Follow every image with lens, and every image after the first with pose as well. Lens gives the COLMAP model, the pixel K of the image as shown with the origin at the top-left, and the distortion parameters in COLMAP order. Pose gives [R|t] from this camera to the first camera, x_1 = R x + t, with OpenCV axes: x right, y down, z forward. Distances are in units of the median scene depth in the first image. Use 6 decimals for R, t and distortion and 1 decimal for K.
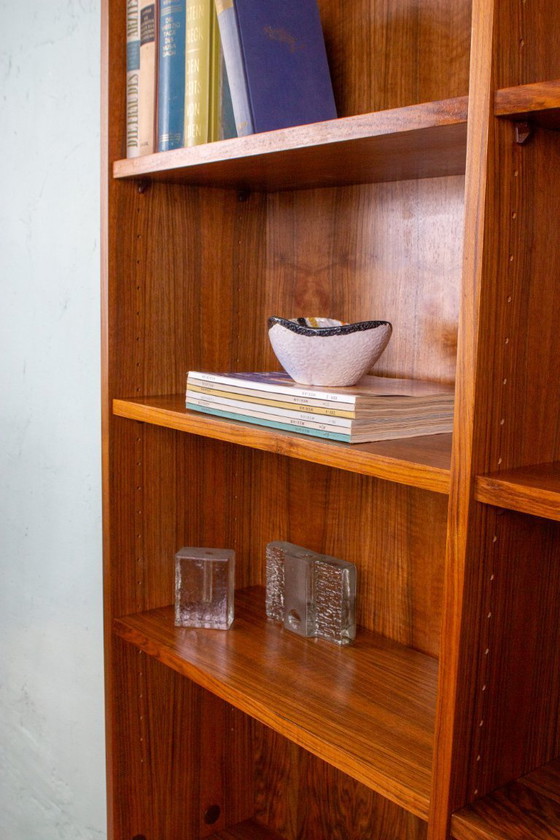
lens RADIAL K [[919.8, 0, 280.1], [0, 919.8, 428.6], [0, 0, 1]] dist [-0.074240, 0.000000]
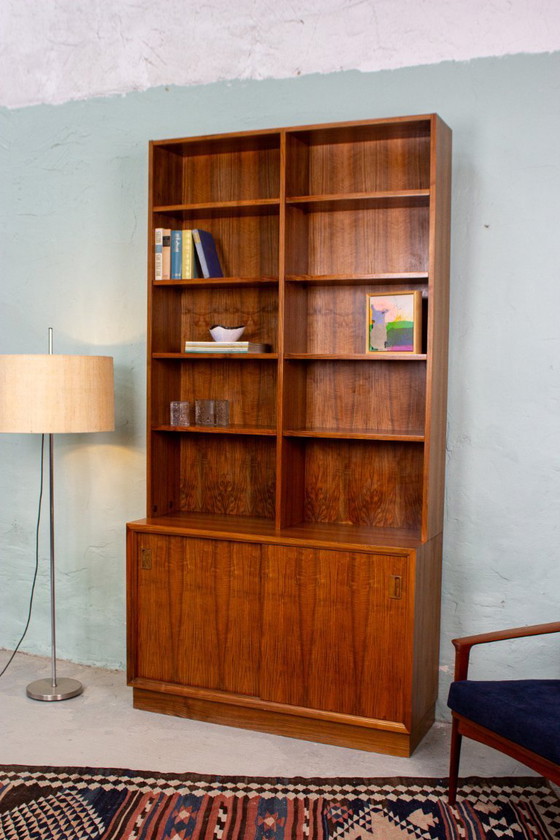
lens RADIAL K [[919.8, 0, 284.6], [0, 919.8, 422.4], [0, 0, 1]] dist [-0.074240, 0.000000]
pose [[0.882974, -0.040216, 0.467697, -1.318752], [0.078968, 0.994850, -0.063541, 0.460836], [-0.462733, 0.093038, 0.881602, -2.065997]]
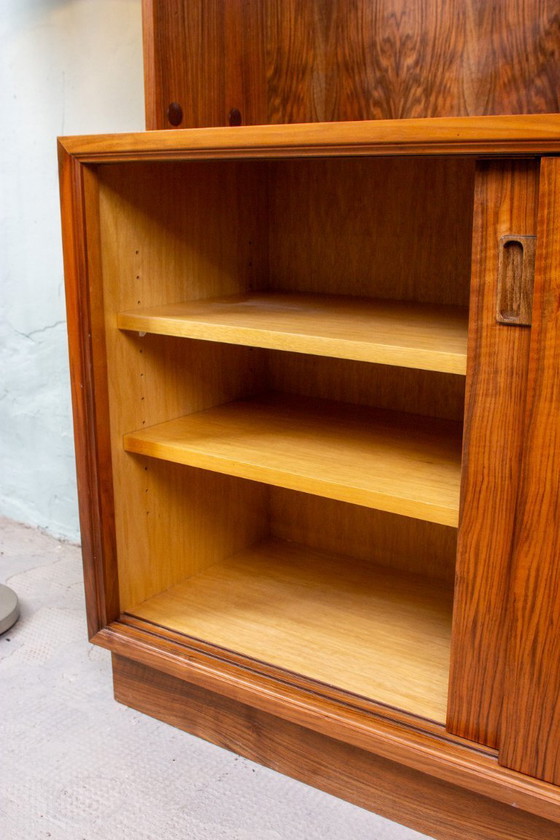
lens RADIAL K [[919.8, 0, 279.3], [0, 919.8, 427.0], [0, 0, 1]] dist [-0.074240, 0.000000]
pose [[0.961737, -0.098048, 0.255828, -0.372627], [0.068321, 0.990099, 0.122626, 0.764927], [-0.265318, -0.100455, 0.958914, 0.042791]]
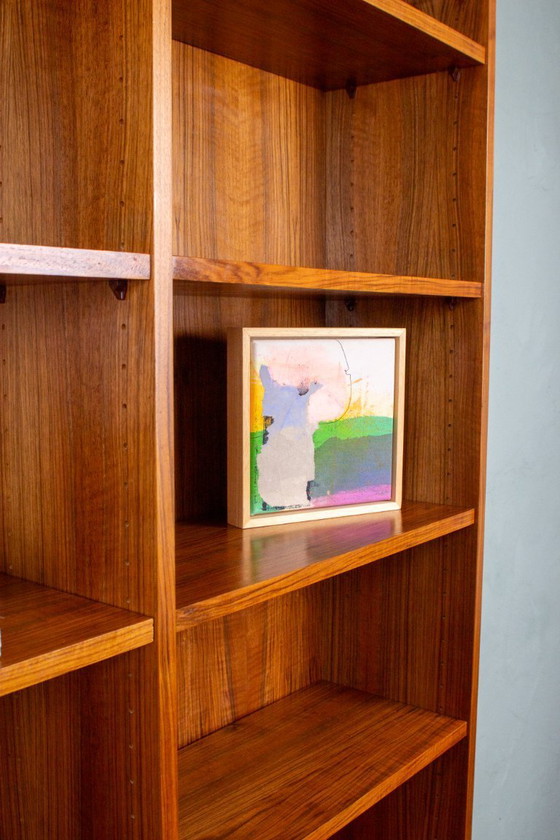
lens RADIAL K [[919.8, 0, 282.7], [0, 919.8, 425.8], [0, 0, 1]] dist [-0.074240, 0.000000]
pose [[-0.210682, -0.133630, 0.968378, -0.522059], [0.136257, 0.976928, 0.164454, -0.202512], [-0.968012, 0.166596, -0.187613, 0.666841]]
